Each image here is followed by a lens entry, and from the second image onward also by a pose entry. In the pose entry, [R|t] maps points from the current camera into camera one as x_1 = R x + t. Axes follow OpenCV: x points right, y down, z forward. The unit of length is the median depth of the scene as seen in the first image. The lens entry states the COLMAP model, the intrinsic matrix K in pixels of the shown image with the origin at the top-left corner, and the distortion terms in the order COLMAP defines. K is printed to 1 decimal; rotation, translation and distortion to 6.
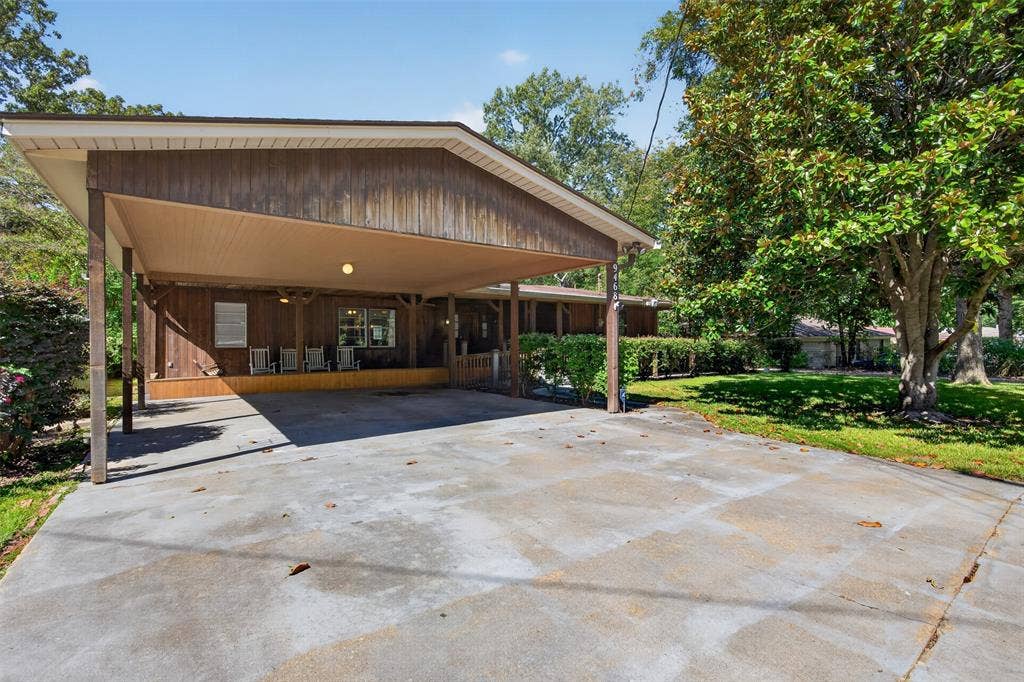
lens RADIAL K [[418.6, 0, 511.8], [0, 418.6, 342.9], [0, 0, 1]] dist [-0.000308, -0.000104]
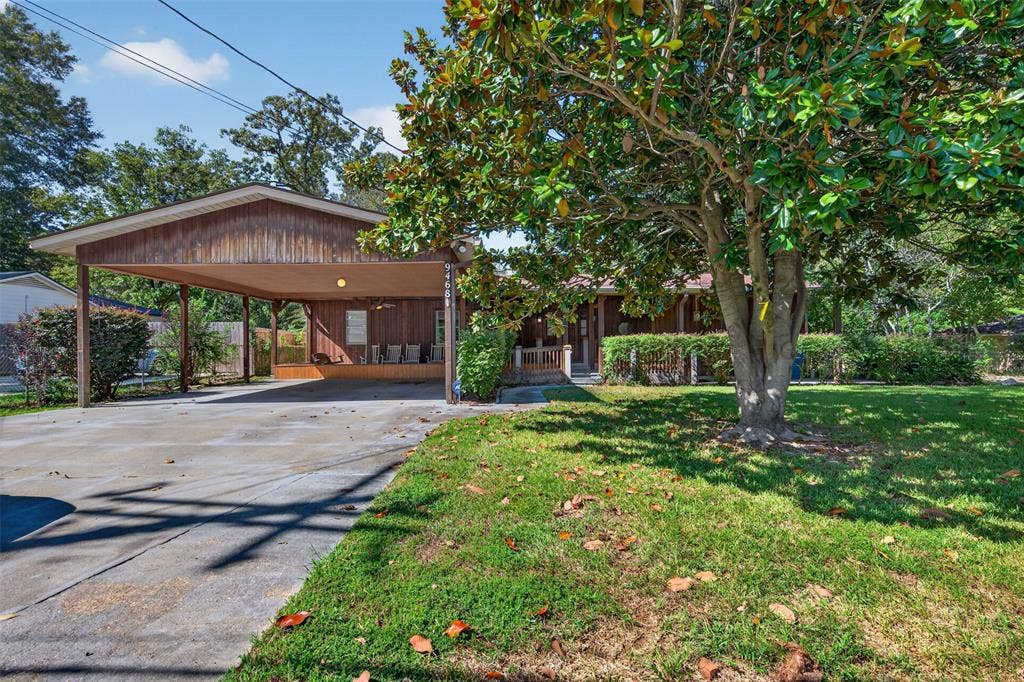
lens RADIAL K [[443.0, 0, 512.0], [0, 443.0, 339.7], [0, 0, 1]] dist [0.004503, -0.002162]
pose [[0.856427, -0.004912, -0.516245, 1.187739], [0.001793, 0.999977, -0.006541, 0.015927], [0.516265, 0.004676, 0.856416, 0.141453]]
